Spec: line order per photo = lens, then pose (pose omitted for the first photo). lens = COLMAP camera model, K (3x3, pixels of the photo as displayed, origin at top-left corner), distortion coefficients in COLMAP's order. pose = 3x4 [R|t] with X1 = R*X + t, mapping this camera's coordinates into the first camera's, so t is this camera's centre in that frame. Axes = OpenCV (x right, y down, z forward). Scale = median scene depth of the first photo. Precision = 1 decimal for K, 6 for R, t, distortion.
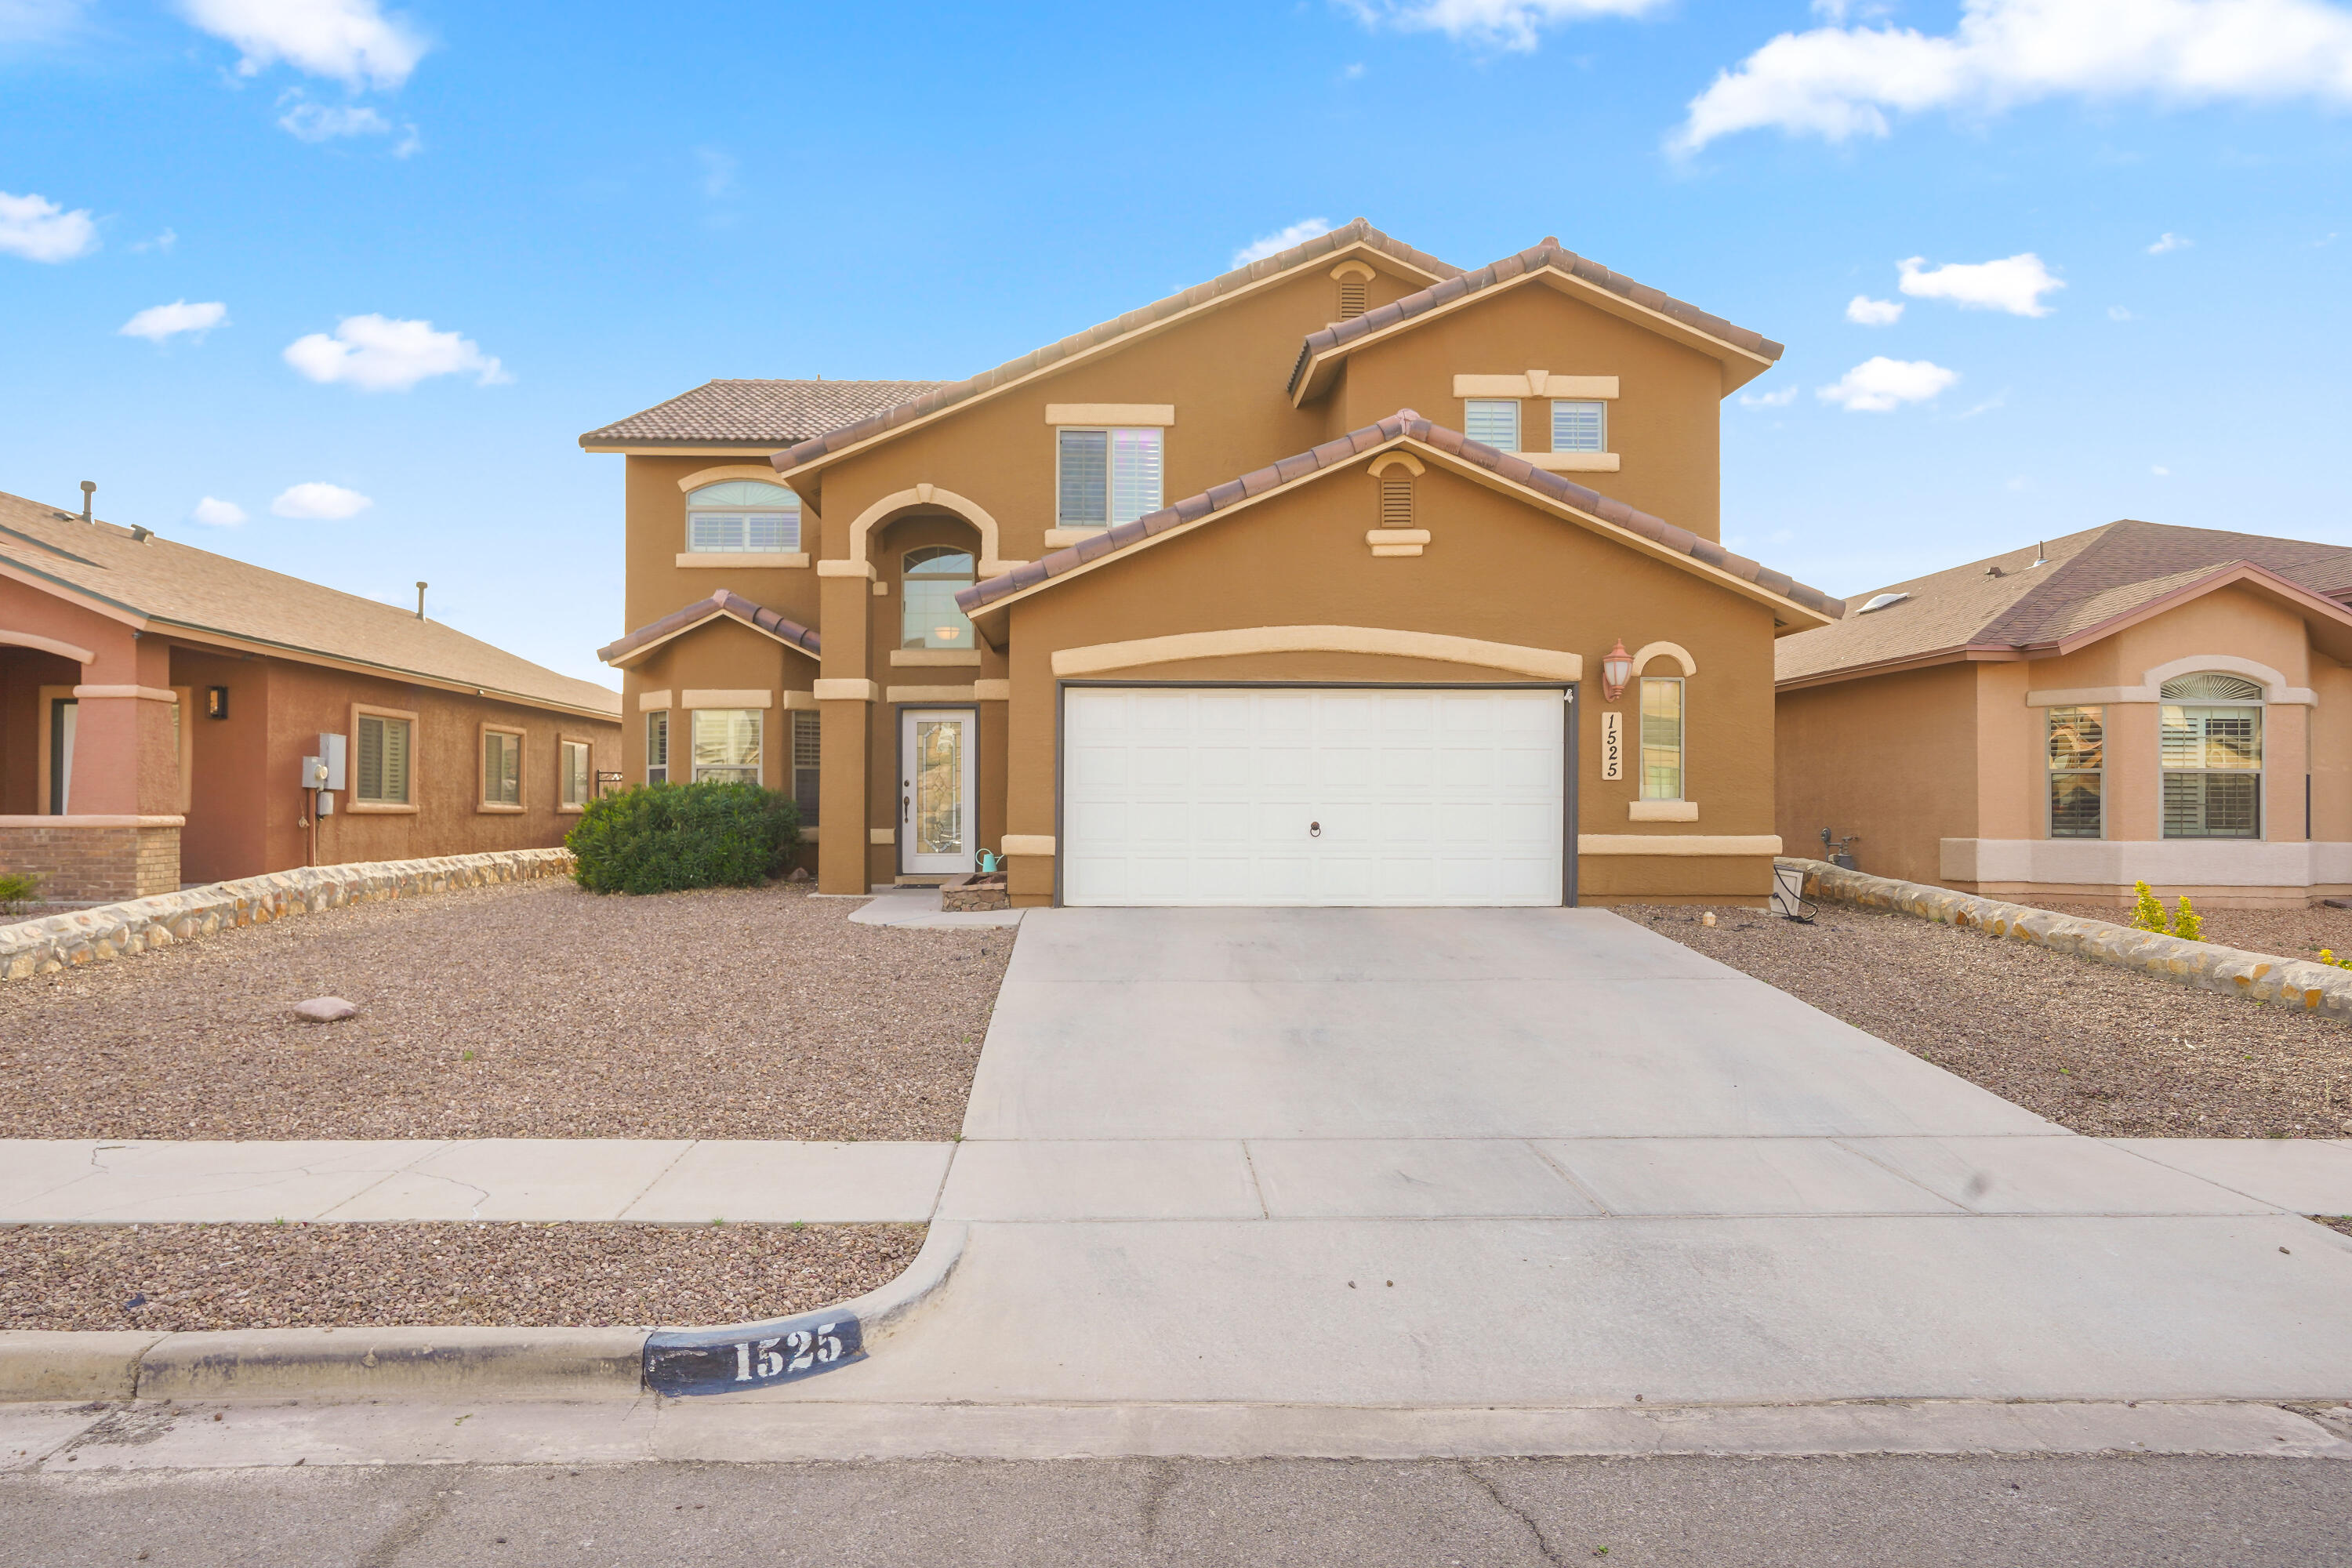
lens RADIAL K [[1434.1, 0, 1158.5], [0, 1434.1, 792.1], [0, 0, 1]] dist [-0.014867, 0.014812]
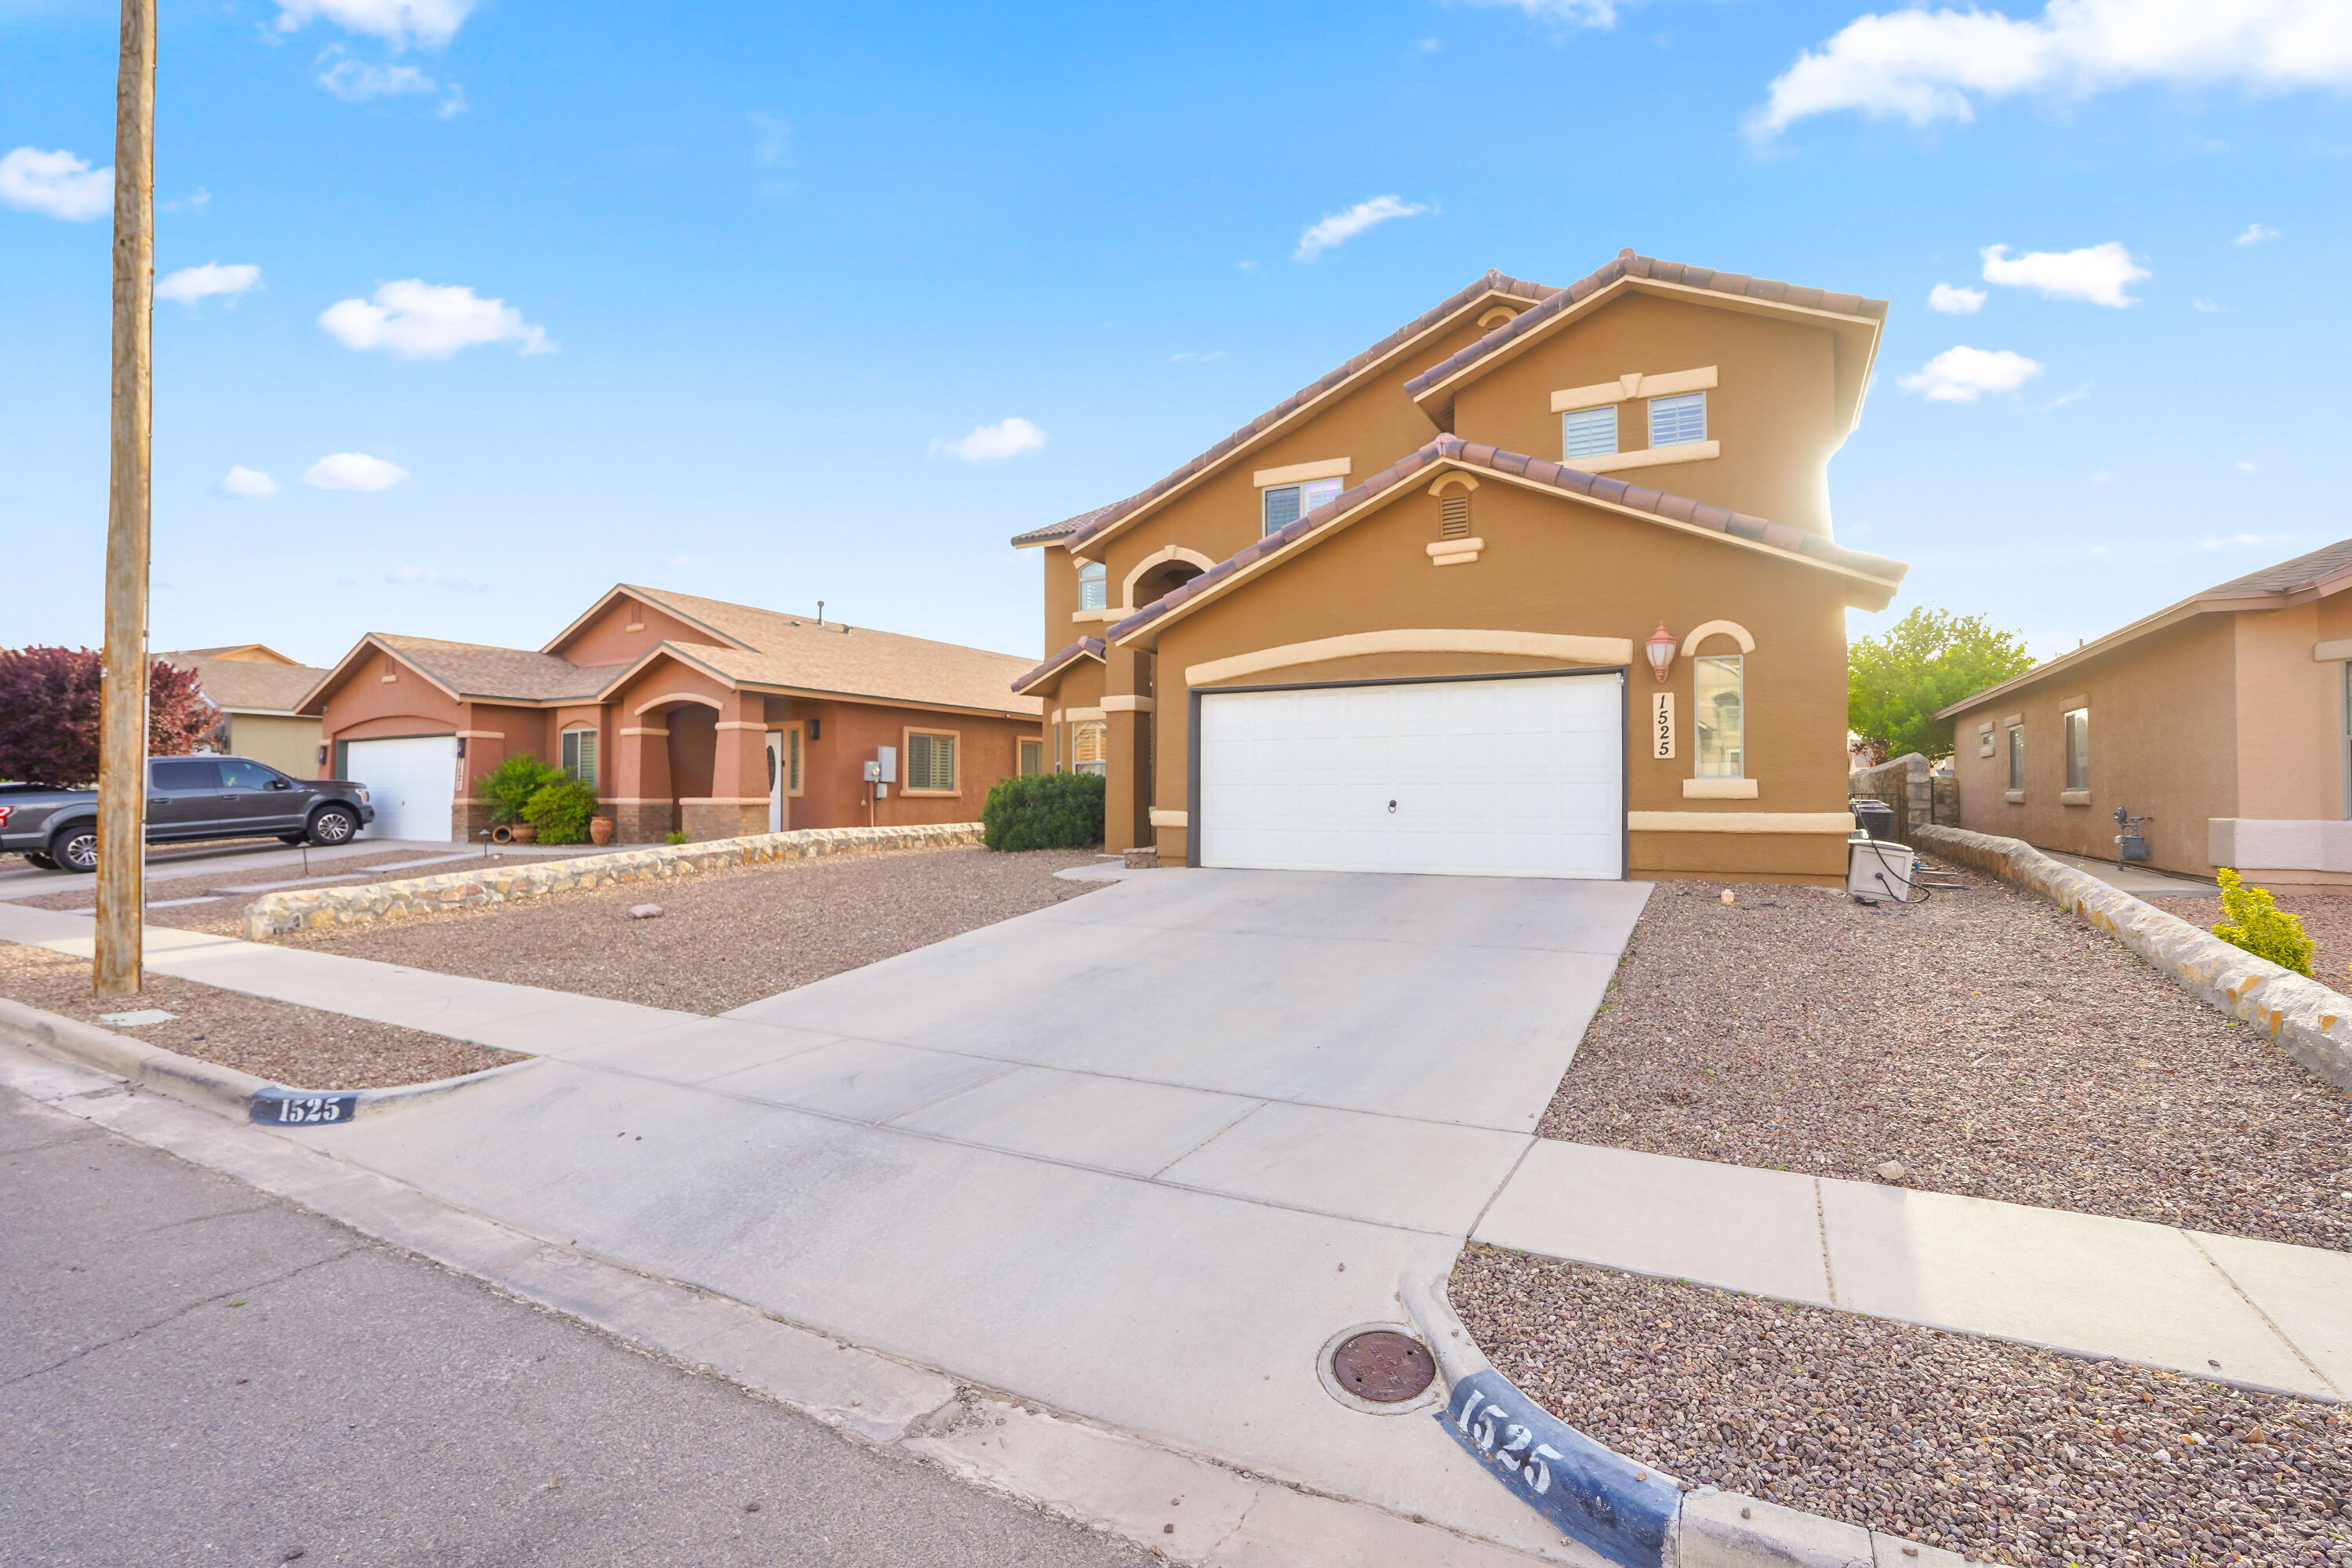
lens RADIAL K [[1112.5, 0, 1178.8], [0, 1112.5, 778.7], [0, 0, 1]] dist [-0.053905, 0.016375]
pose [[0.861357, -0.011794, -0.507862, 0.396400], [0.010513, 0.999930, -0.005389, 0.006261], [0.507891, -0.000697, 0.861421, 0.133423]]
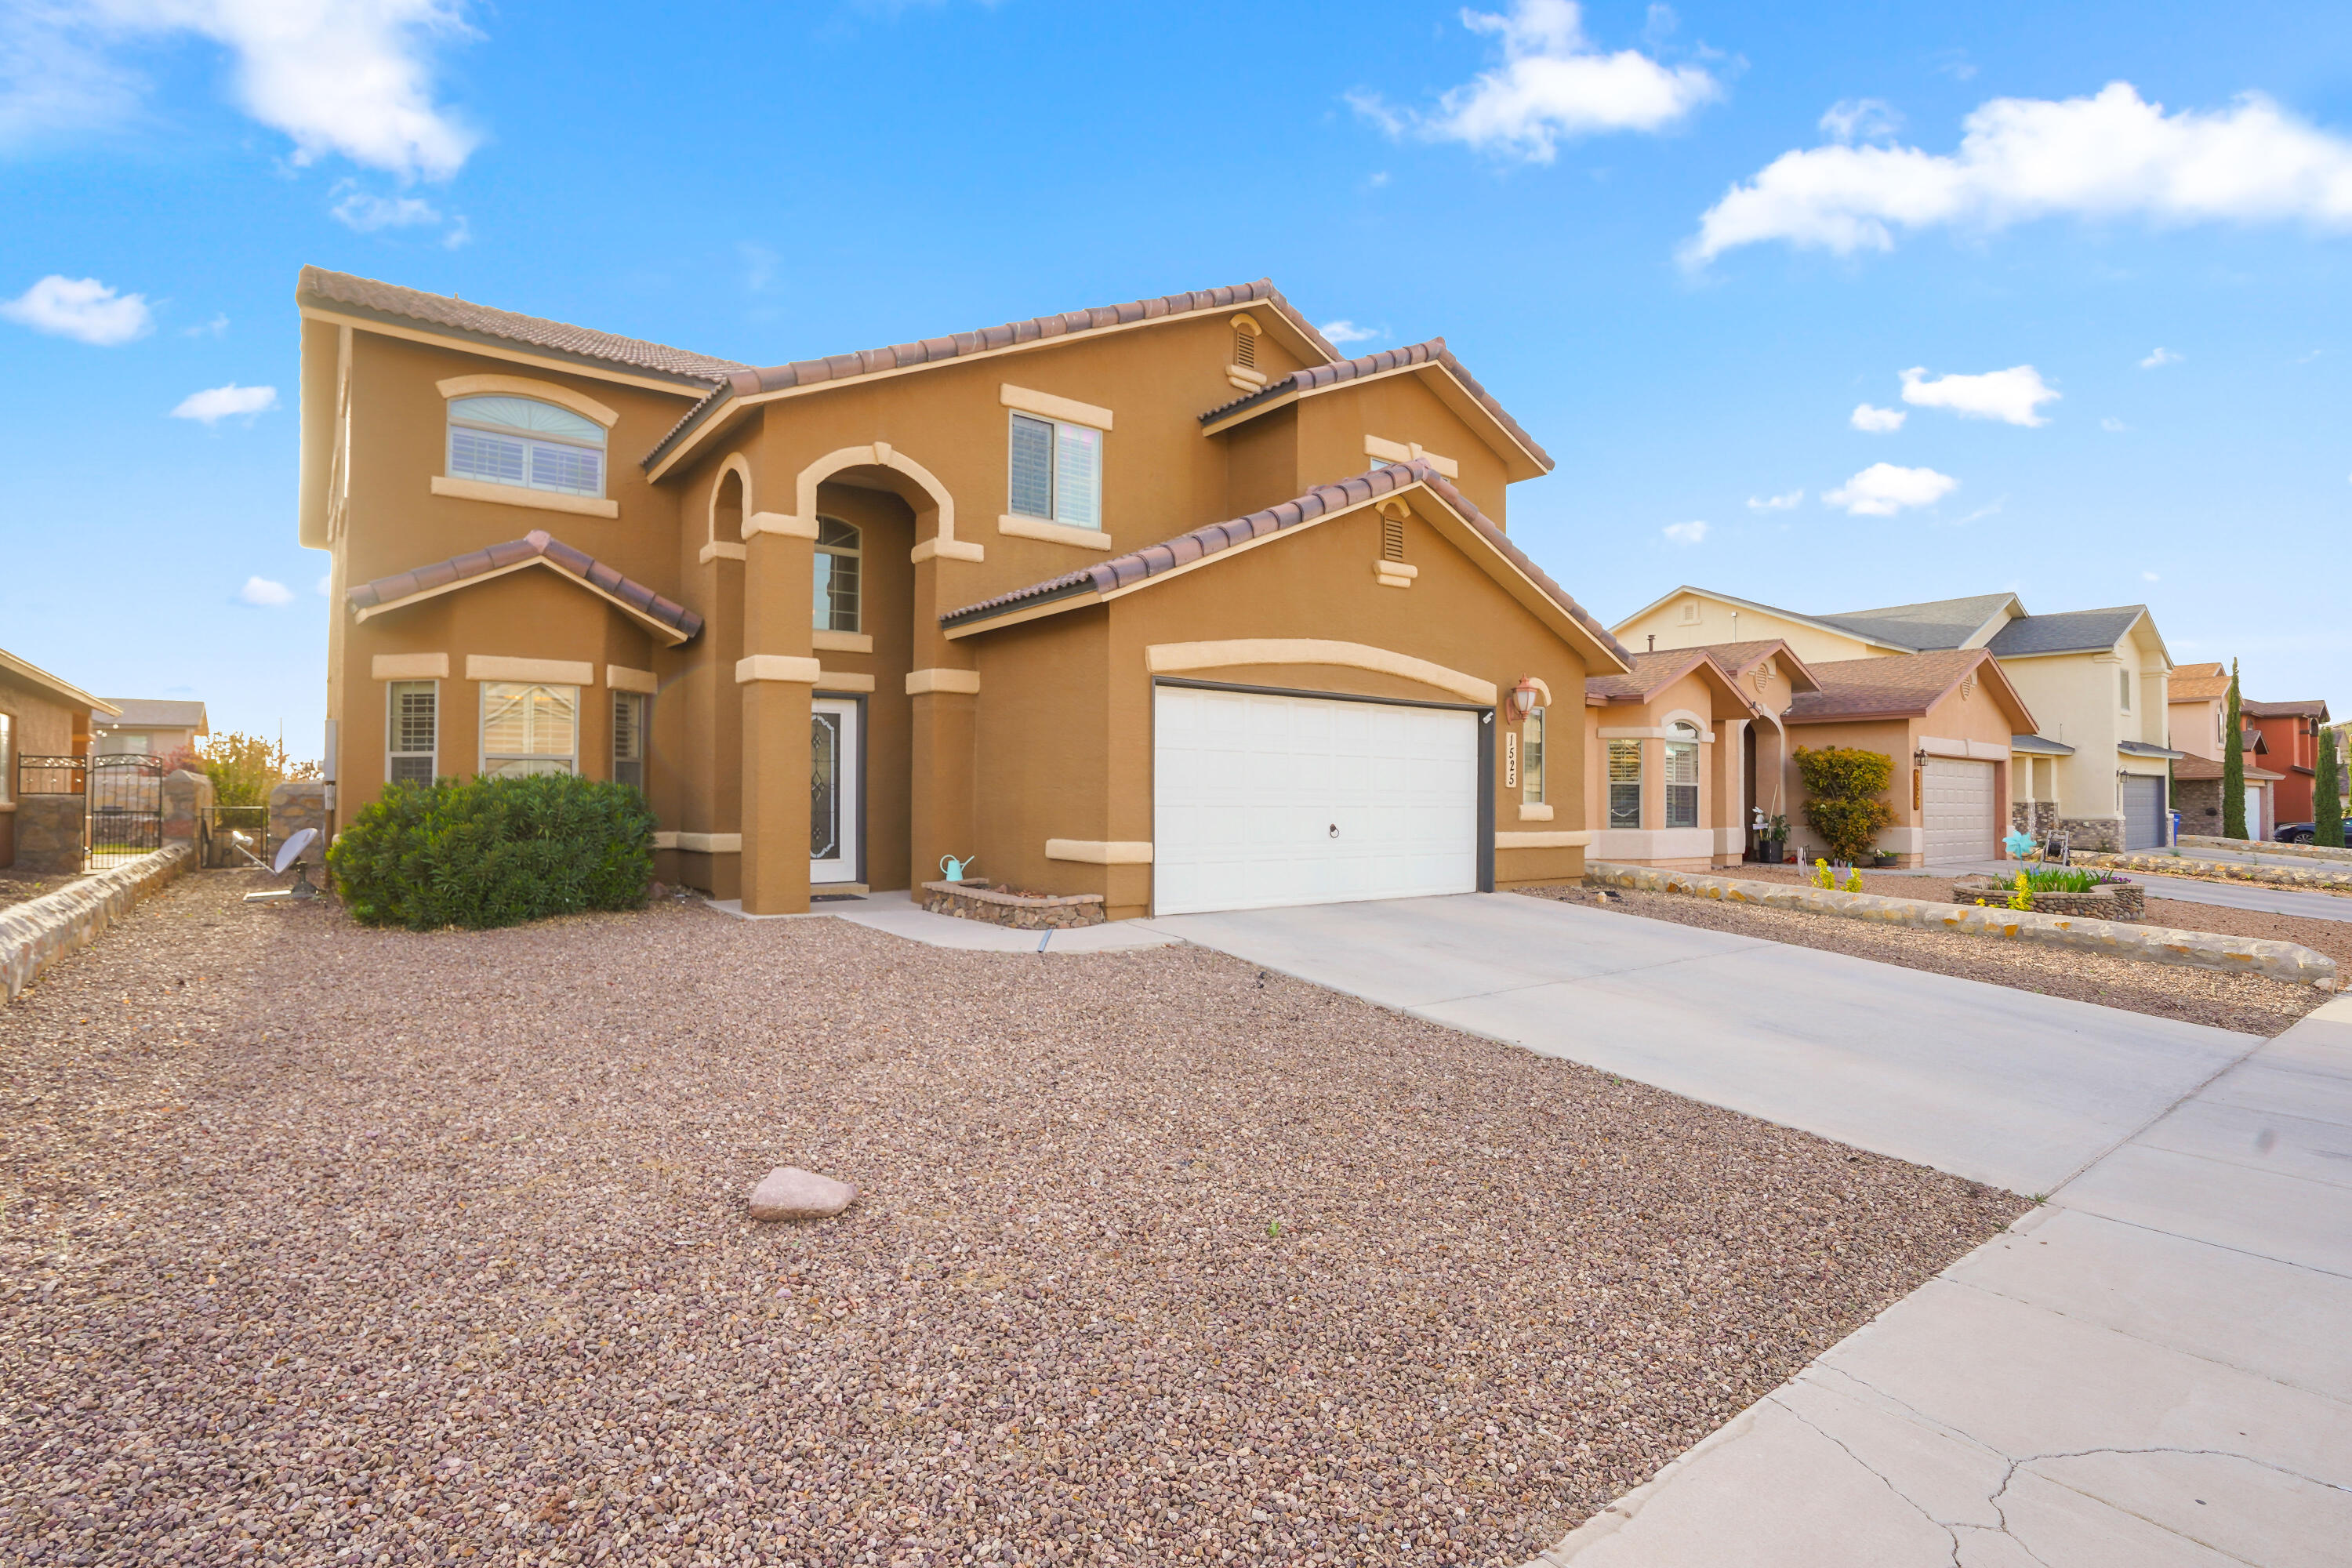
lens RADIAL K [[1125.9, 0, 1167.2], [0, 1125.9, 781.3], [0, 0, 1]] dist [-0.030453, 0.001088]
pose [[0.809486, 0.011679, 0.587024, -0.464991], [-0.009168, 0.999932, -0.007251, -0.003745], [-0.587068, 0.000487, 0.809537, 0.371219]]
